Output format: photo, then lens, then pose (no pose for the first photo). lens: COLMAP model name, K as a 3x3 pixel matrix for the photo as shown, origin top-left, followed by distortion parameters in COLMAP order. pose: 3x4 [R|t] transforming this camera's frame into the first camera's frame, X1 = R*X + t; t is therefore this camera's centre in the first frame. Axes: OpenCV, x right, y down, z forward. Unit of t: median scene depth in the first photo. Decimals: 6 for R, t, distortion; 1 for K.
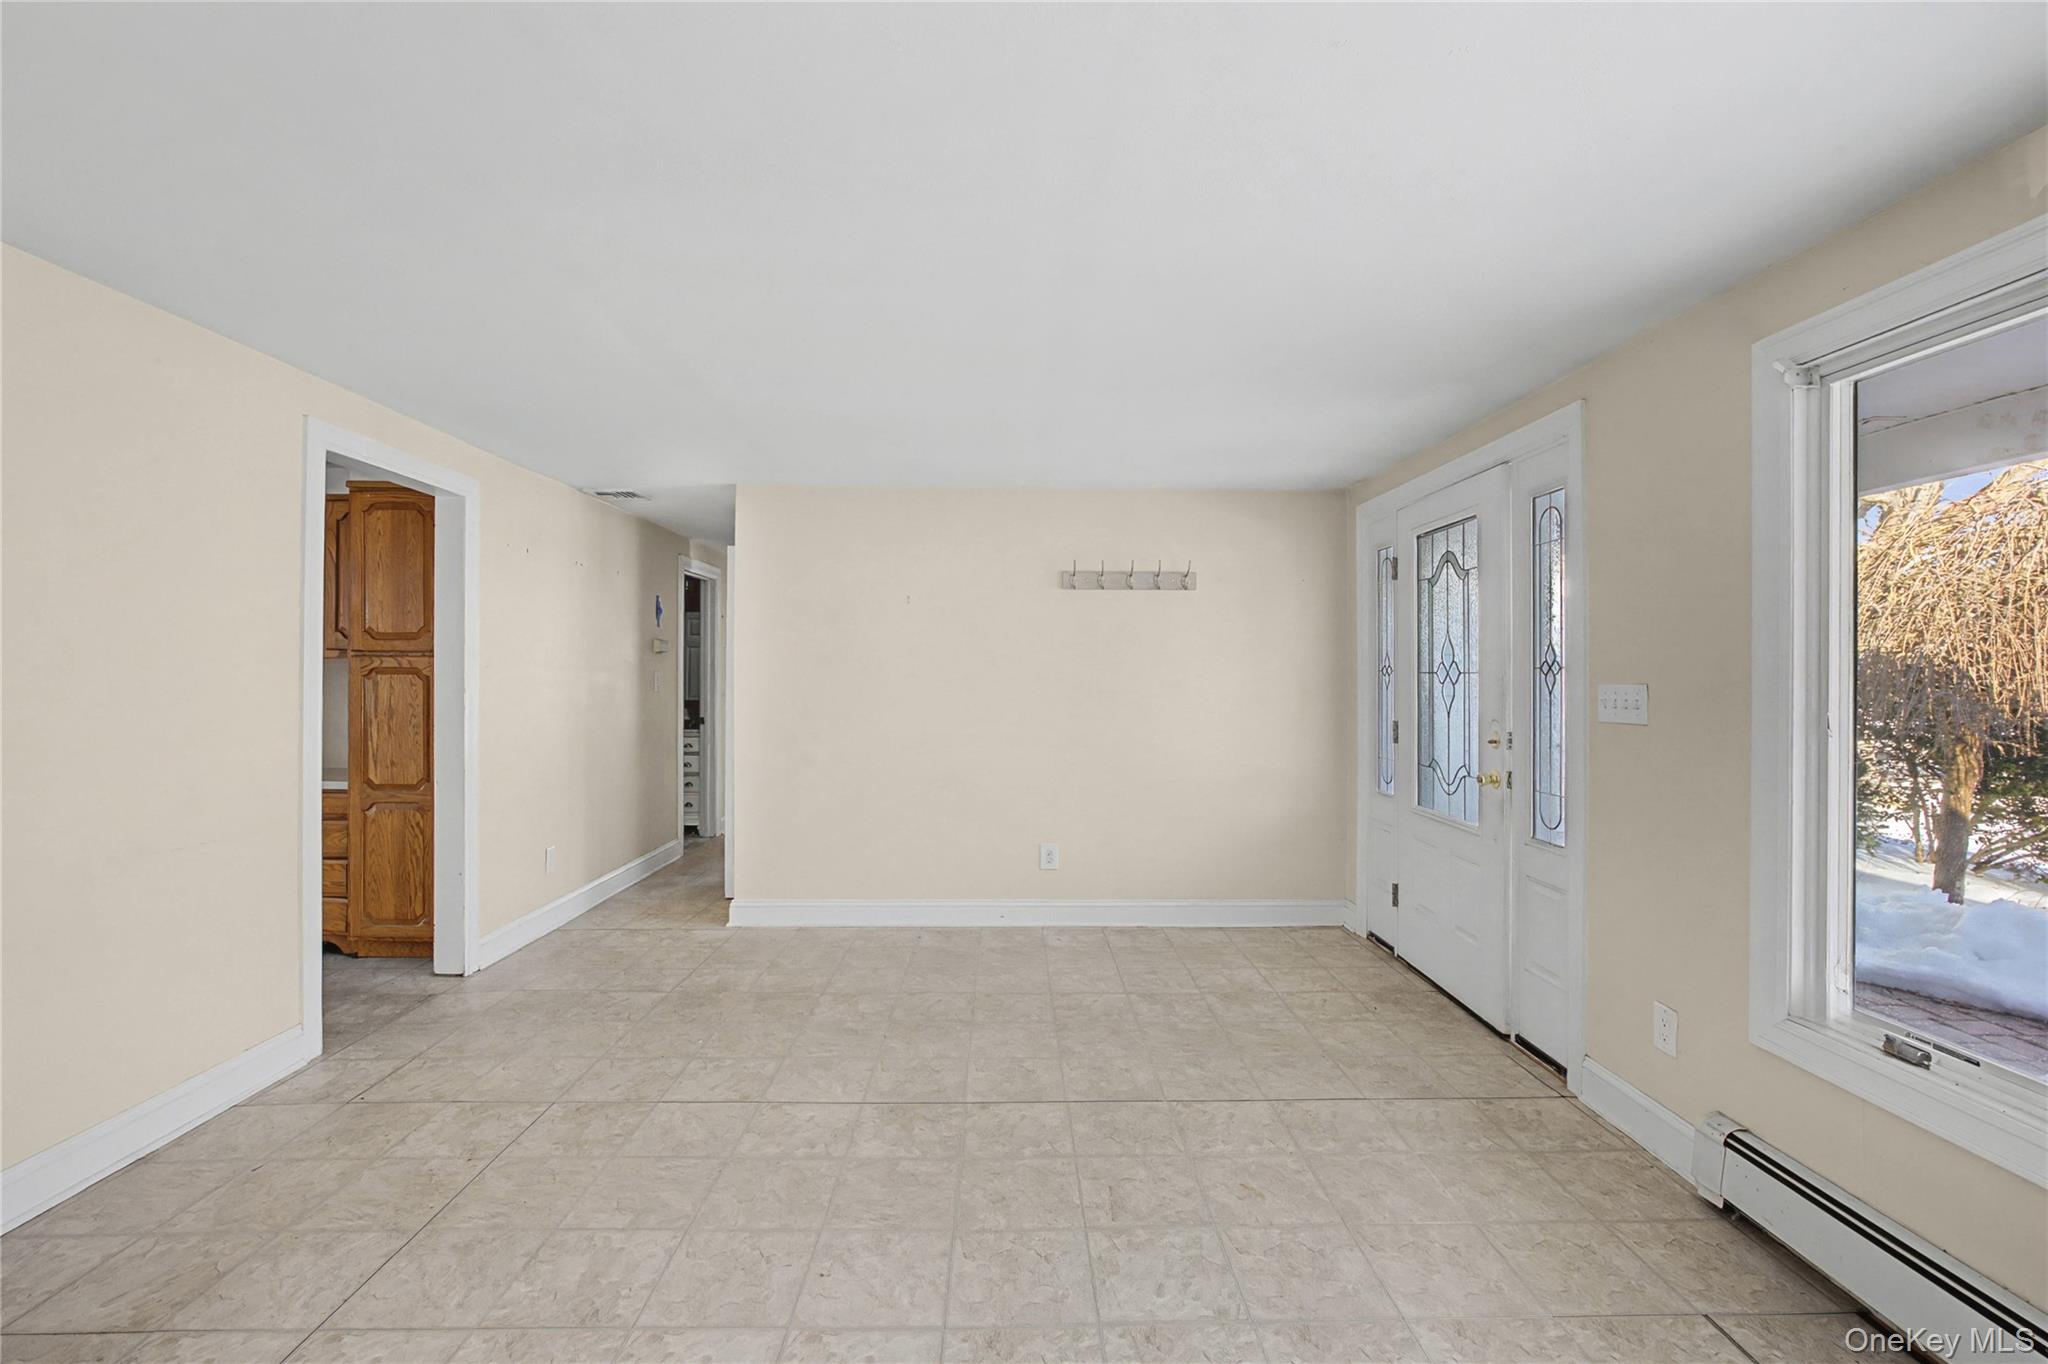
lens RADIAL K [[886.4, 0, 1029.4], [0, 886.4, 667.0], [0, 0, 1]] dist [-0.037525, 0.015678]
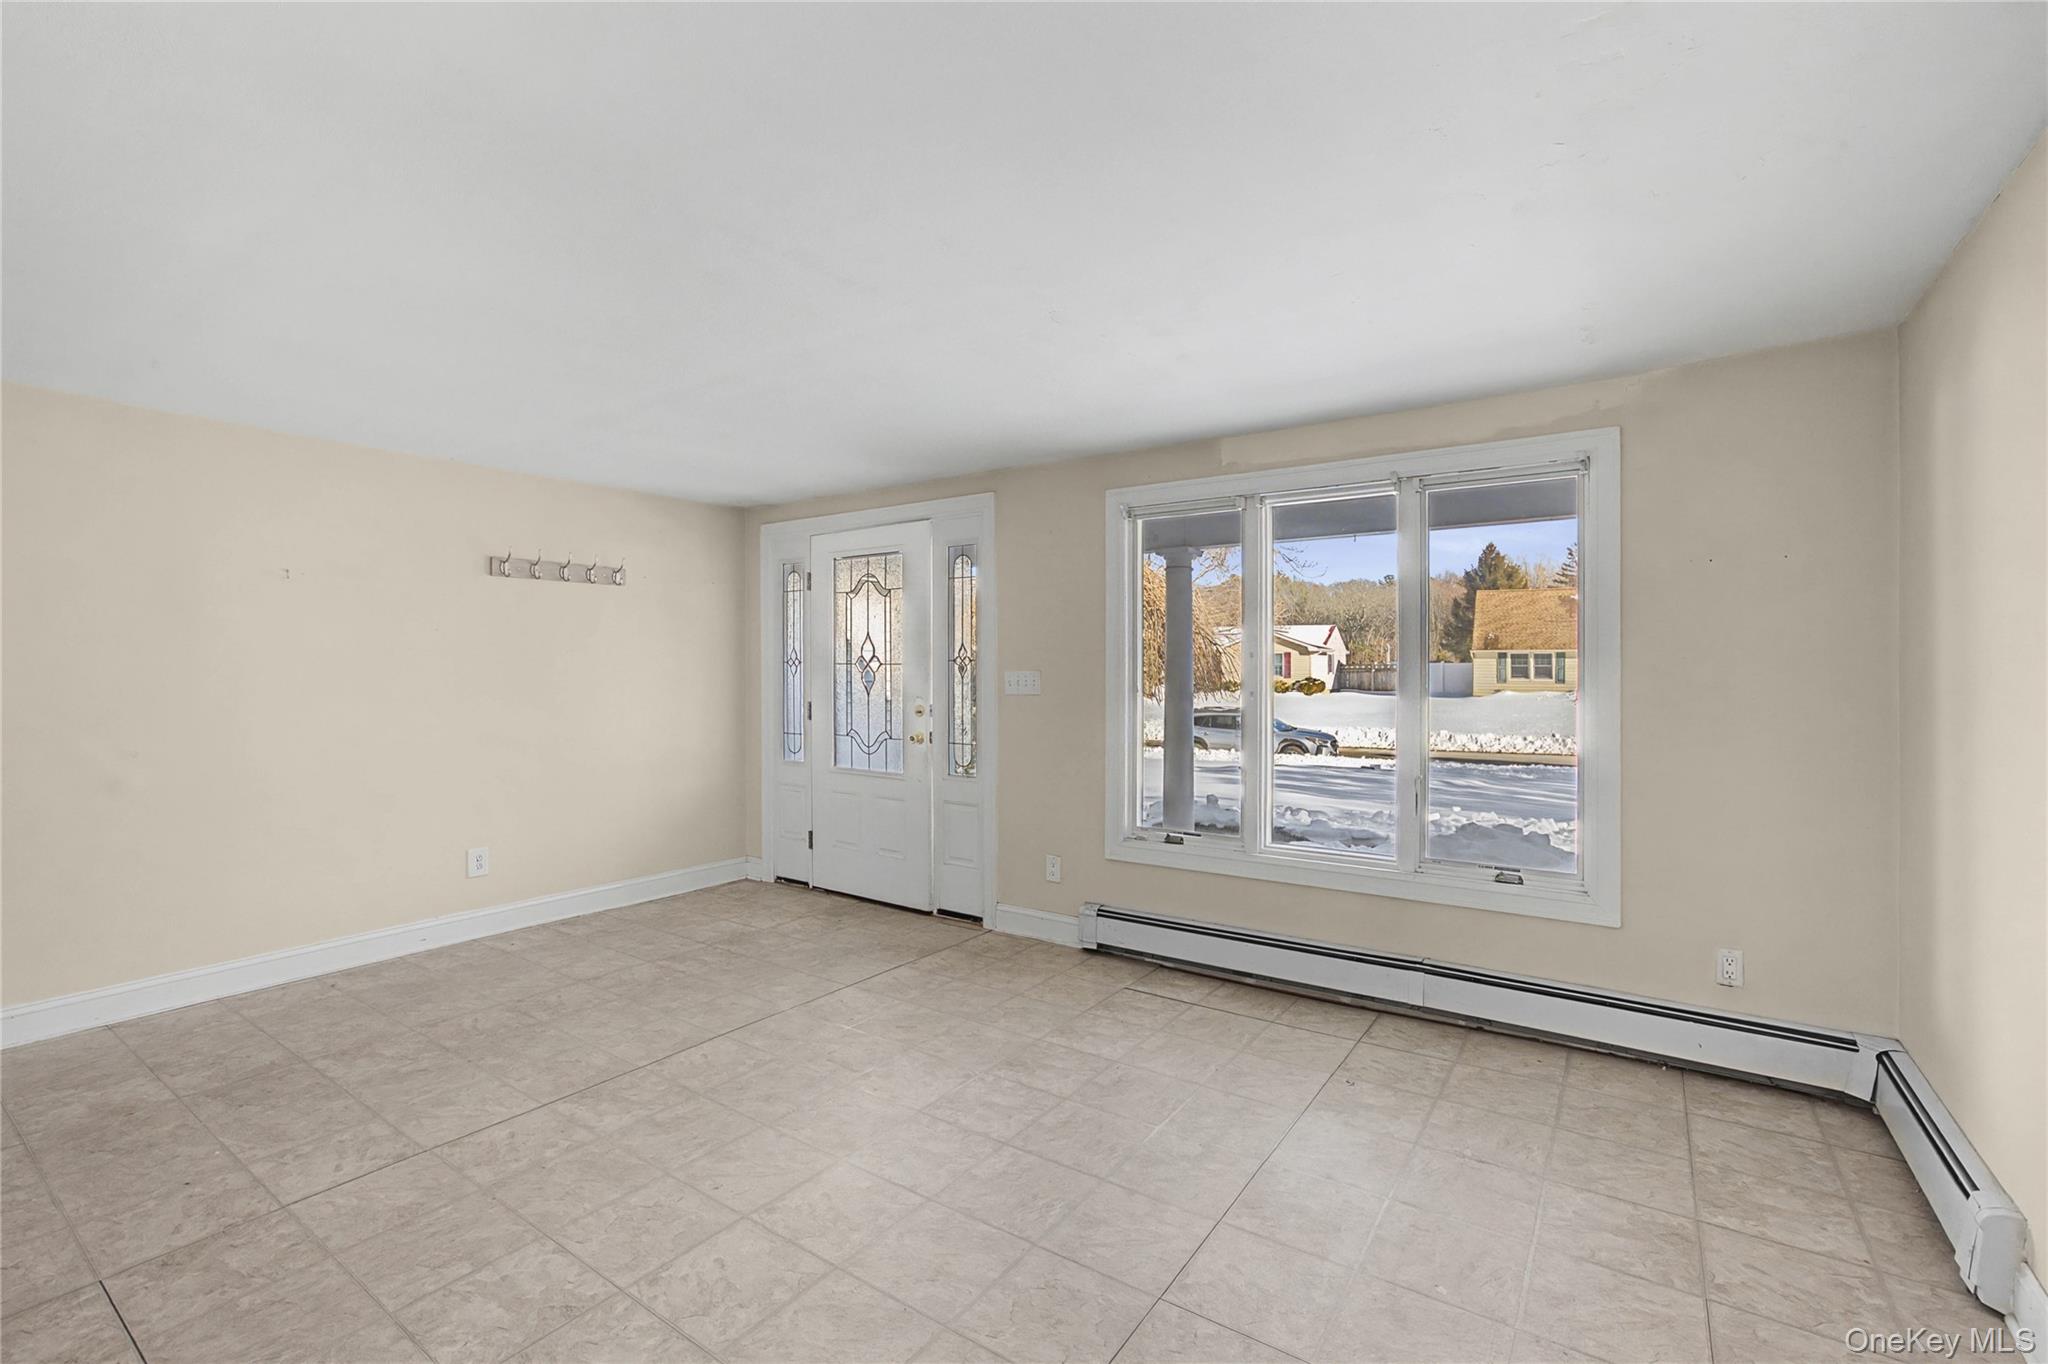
lens RADIAL K [[886.4, 0, 1029.4], [0, 886.4, 667.0], [0, 0, 1]] dist [-0.037525, 0.015678]
pose [[0.593788, -0.005654, 0.804601, -0.535581], [-0.003271, 0.999950, 0.009440, -0.002865], [-0.804615, -0.008237, 0.593740, -0.008566]]
